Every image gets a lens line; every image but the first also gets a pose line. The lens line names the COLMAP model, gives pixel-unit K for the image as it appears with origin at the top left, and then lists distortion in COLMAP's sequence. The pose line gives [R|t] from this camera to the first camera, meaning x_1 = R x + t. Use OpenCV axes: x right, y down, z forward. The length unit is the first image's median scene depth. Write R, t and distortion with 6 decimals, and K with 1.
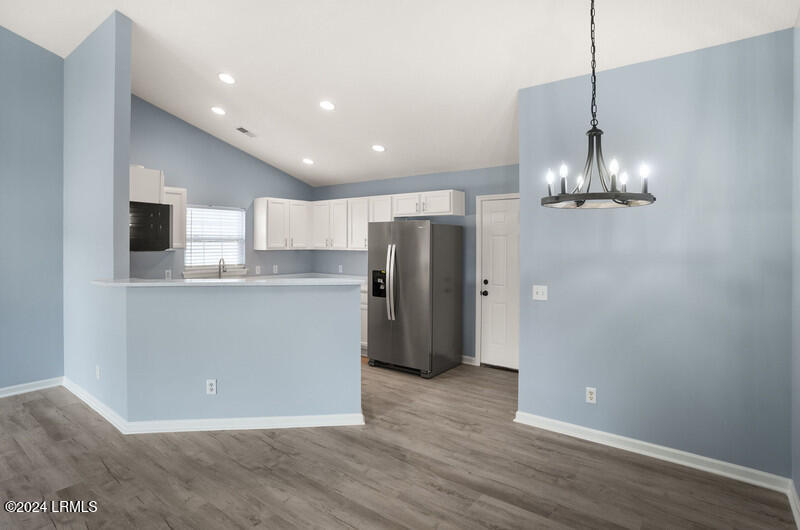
lens RADIAL K [[419.5, 0, 400.4], [0, 419.5, 256.7], [0, 0, 1]] dist [-0.077060, 0.042778]
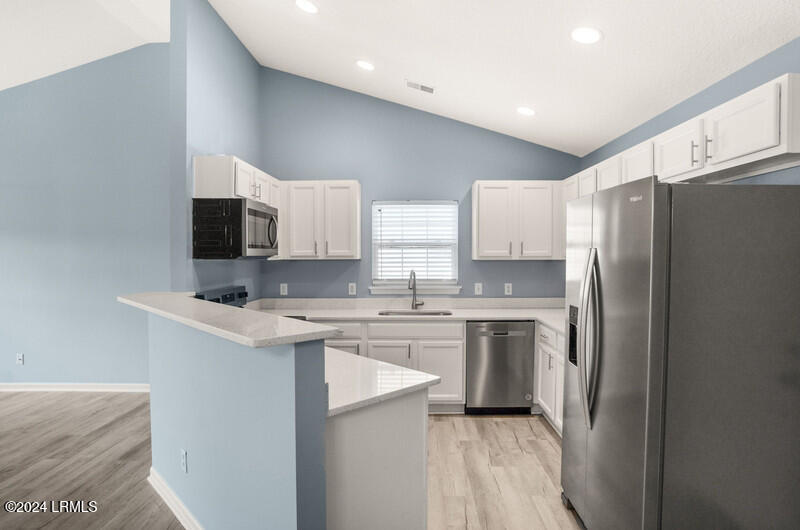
lens RADIAL K [[450.3, 0, 400.0], [0, 450.3, 265.0], [0, 0, 1]] dist [-0.038626, 0.001934]
pose [[0.592811, 0.014469, -0.805211, 0.224364], [-0.019853, 0.999797, 0.003349, -0.009106], [0.805097, 0.014001, 0.592979, 0.570489]]
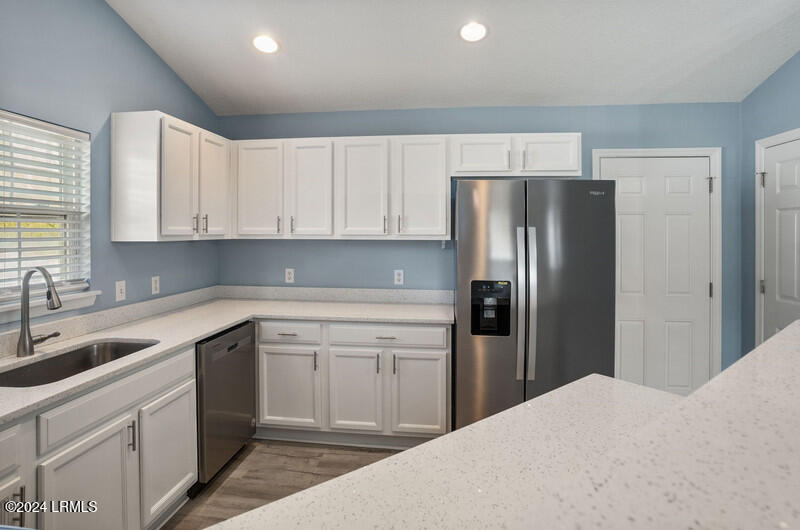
lens RADIAL K [[420.9, 0, 402.6], [0, 420.9, 234.9], [0, 0, 1]] dist [-0.041477, 0.000343]
pose [[0.860965, -0.005123, 0.508638, -0.388716], [0.016840, 0.999688, -0.018436, -0.013048], [-0.508385, 0.024438, 0.860783, 0.645075]]
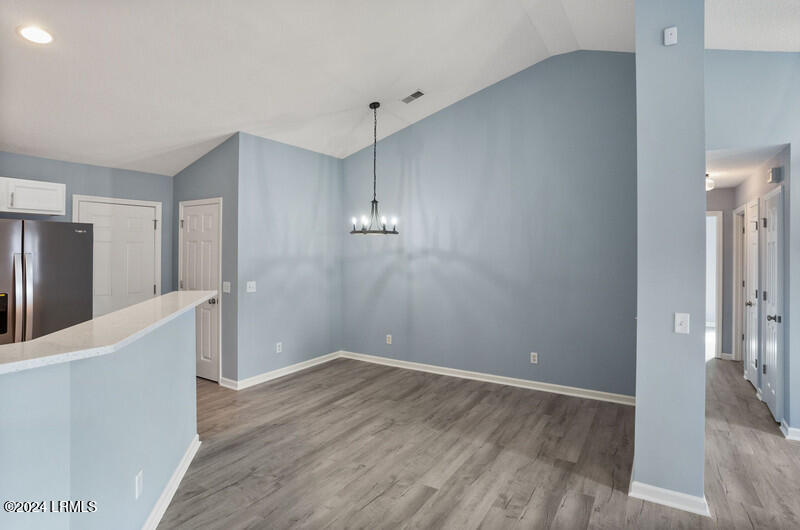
lens RADIAL K [[423.0, 0, 408.8], [0, 423.0, 247.5], [0, 0, 1]] dist [-0.085972, 0.045489]
pose [[-0.115464, -0.000407, 0.993312, -0.754232], [0.025799, 0.999661, 0.003408, -0.023537], [-0.992977, 0.026020, -0.115415, 0.437614]]
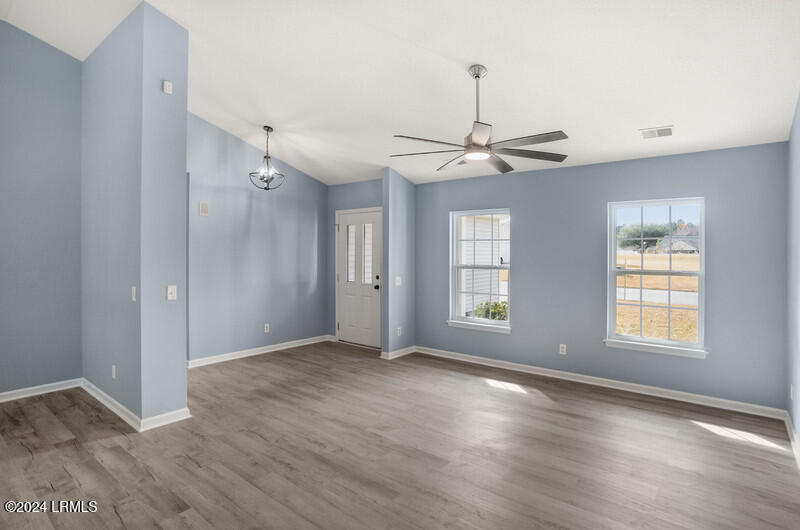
lens RADIAL K [[423.0, 0, 408.8], [0, 423.0, 247.5], [0, 0, 1]] dist [-0.085972, 0.045489]
pose [[-0.999849, -0.009383, 0.014653, -0.717627], [-0.008997, 0.999616, 0.026202, -0.021702], [-0.014893, 0.026066, -0.999549, 0.759073]]
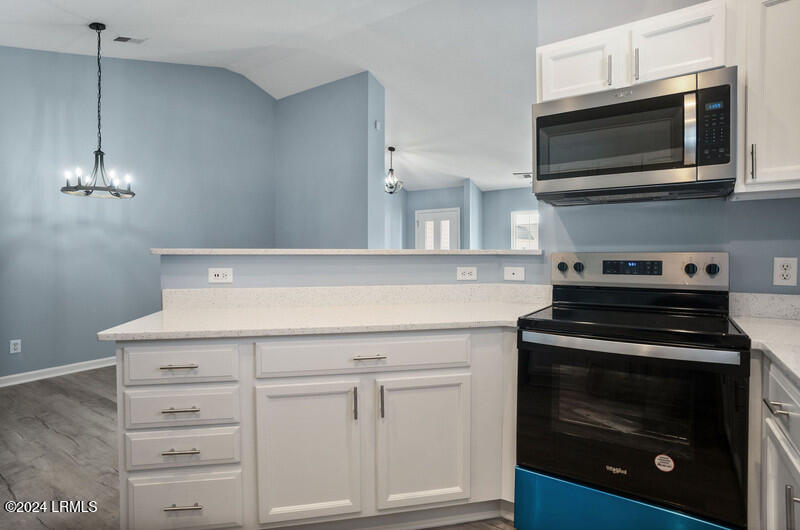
lens RADIAL K [[419.5, 0, 400.4], [0, 419.5, 256.7], [0, 0, 1]] dist [-0.077060, 0.042778]
pose [[-0.997944, -0.003614, -0.063982, -0.284463], [-0.005816, 0.999396, 0.034261, 0.030989], [0.063820, 0.034563, -0.997363, 1.156709]]
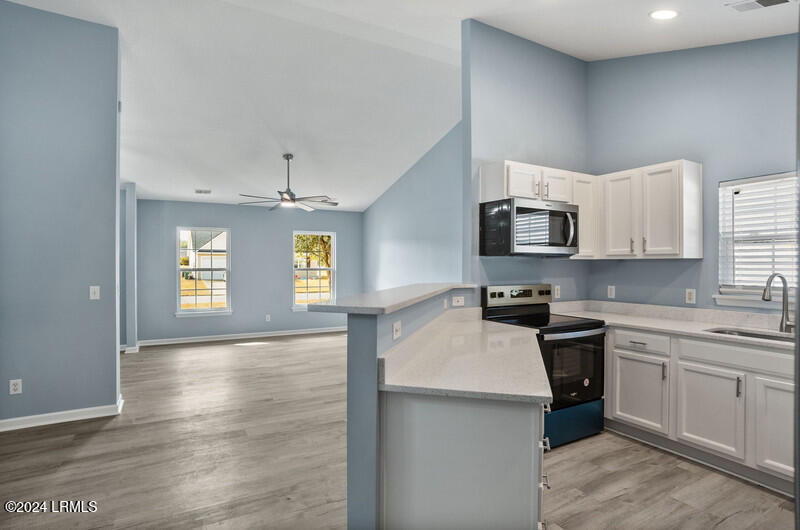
lens RADIAL K [[420.0, 0, 400.0], [0, 420.0, 265.0], [0, 0, 1]] dist [-0.033276, 0.001330]
pose [[-0.382817, -0.002816, -0.923820, 0.228174], [-0.032752, 0.999408, 0.010526, 0.002669], [0.923244, 0.034286, -0.382682, 0.863120]]
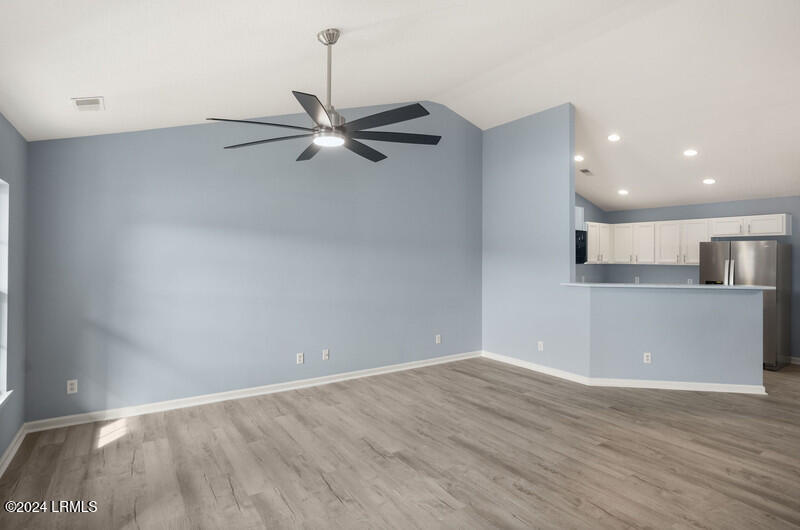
lens RADIAL K [[419.5, 0, 400.4], [0, 419.5, 256.7], [0, 0, 1]] dist [-0.077060, 0.042778]
pose [[0.948320, 0.000537, -0.317317, -0.555449], [-0.012006, 0.999343, -0.034189, 0.014096], [0.317090, 0.036232, 0.947703, -0.437752]]
